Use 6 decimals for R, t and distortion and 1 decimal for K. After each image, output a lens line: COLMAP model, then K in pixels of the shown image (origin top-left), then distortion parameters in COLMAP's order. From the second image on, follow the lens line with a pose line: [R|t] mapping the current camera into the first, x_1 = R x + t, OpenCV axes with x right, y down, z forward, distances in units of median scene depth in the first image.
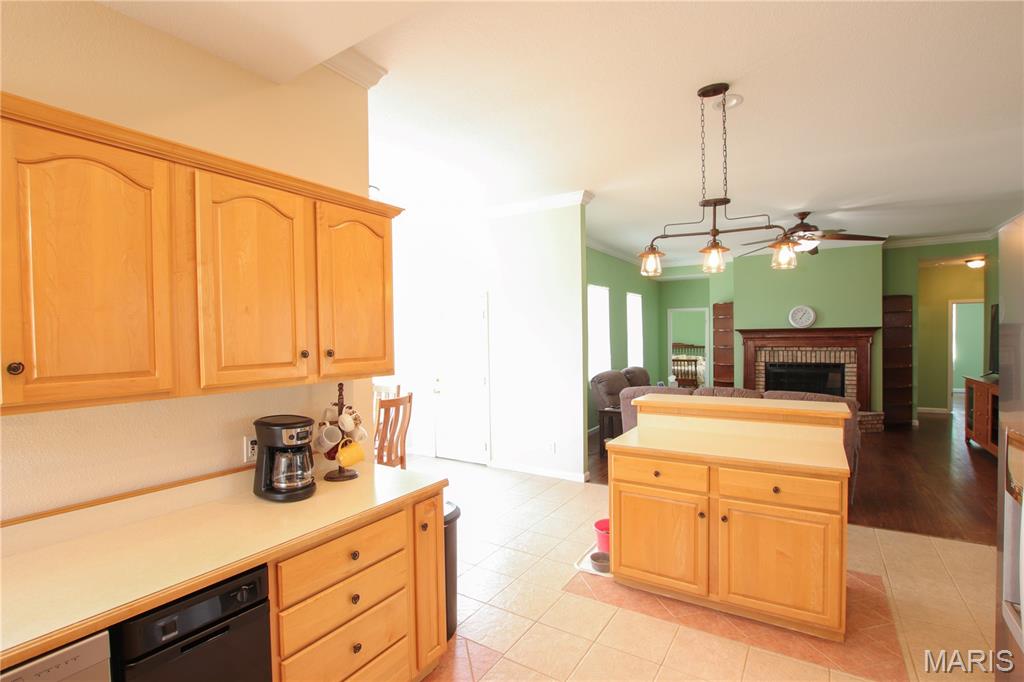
lens RADIAL K [[474.5, 0, 514.6], [0, 474.5, 345.2], [0, 0, 1]] dist [-0.009865, -0.000307]
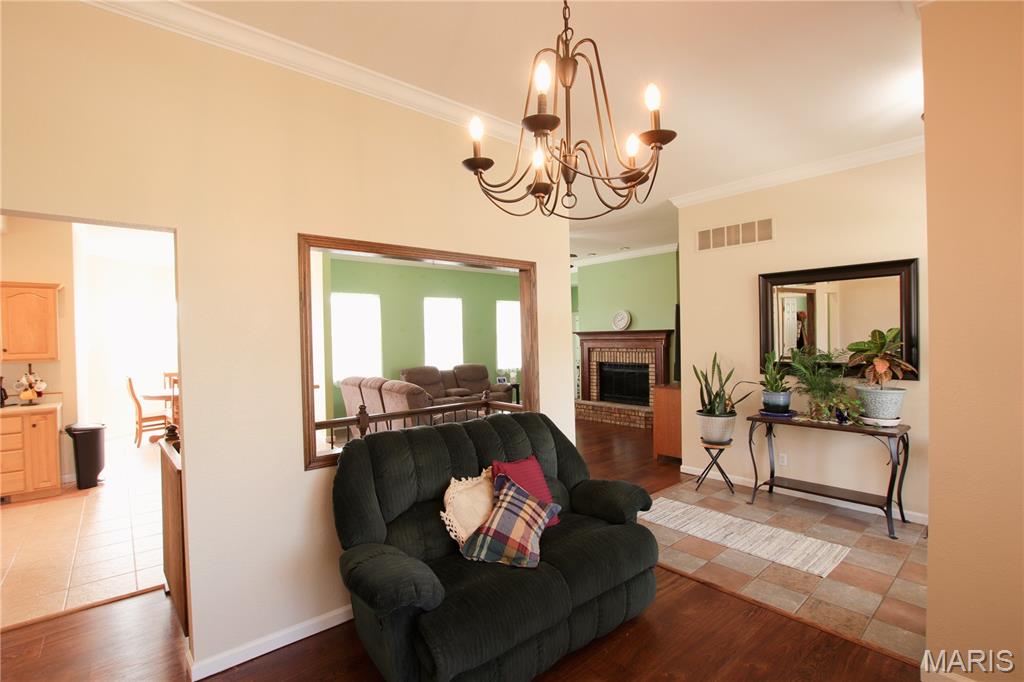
lens RADIAL K [[474.5, 0, 514.6], [0, 474.5, 345.2], [0, 0, 1]] dist [-0.009865, -0.000307]
pose [[0.952161, 0.003163, -0.305582, 0.719535], [-0.002868, 0.999995, 0.001415, -0.003872], [0.305585, -0.000471, 0.952165, -0.106191]]
